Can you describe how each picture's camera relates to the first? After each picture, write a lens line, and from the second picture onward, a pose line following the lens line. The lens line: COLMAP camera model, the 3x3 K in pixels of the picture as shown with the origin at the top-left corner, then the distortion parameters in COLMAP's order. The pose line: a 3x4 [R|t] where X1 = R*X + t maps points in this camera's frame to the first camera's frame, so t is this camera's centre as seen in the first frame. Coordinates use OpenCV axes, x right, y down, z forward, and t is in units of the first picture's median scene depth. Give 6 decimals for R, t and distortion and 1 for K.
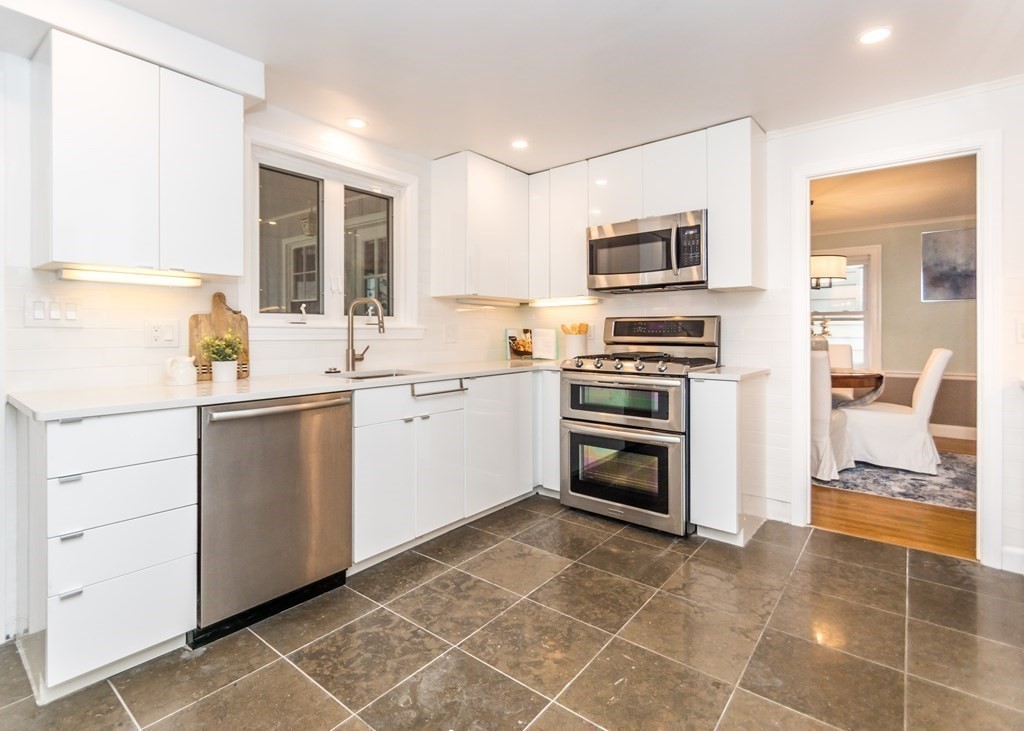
lens RADIAL K [[510.5, 0, 474.7], [0, 510.5, 334.9], [0, 0, 1]] dist [0.003238, 0.000440]
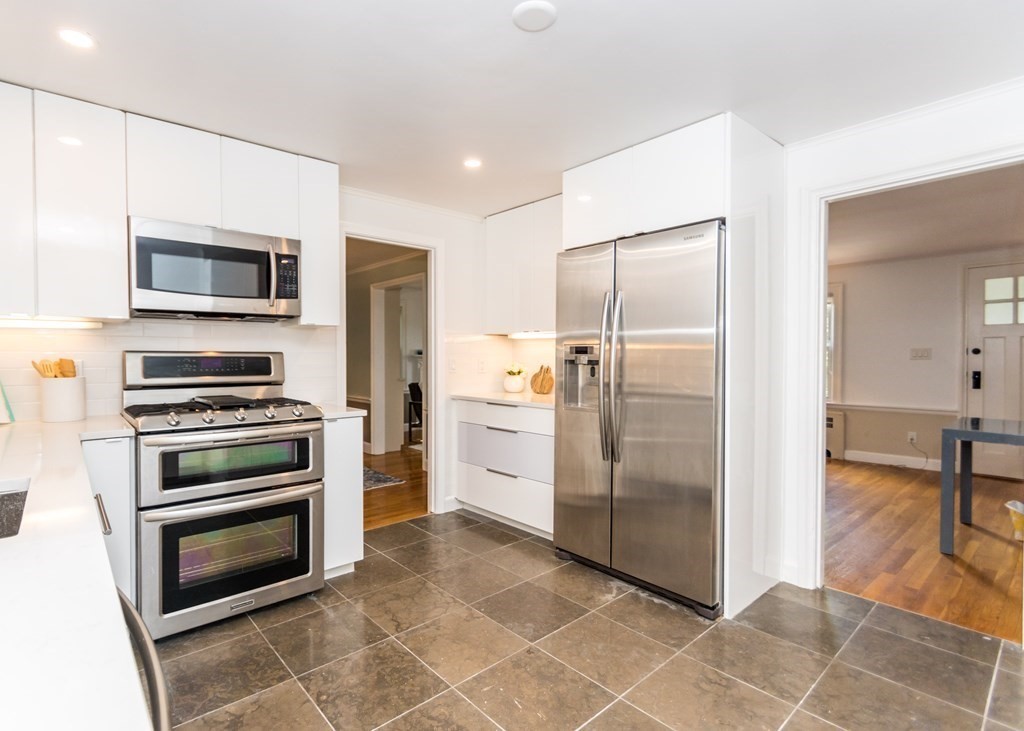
lens RADIAL K [[494.1, 0, 512.0], [0, 494.1, 365.5], [0, 0, 1]] dist [0.001085, 0.000013]
pose [[0.125734, -0.016433, 0.991928, -0.461713], [0.008009, 0.999847, 0.015549, -0.028333], [-0.992032, 0.005989, 0.125846, 0.555546]]
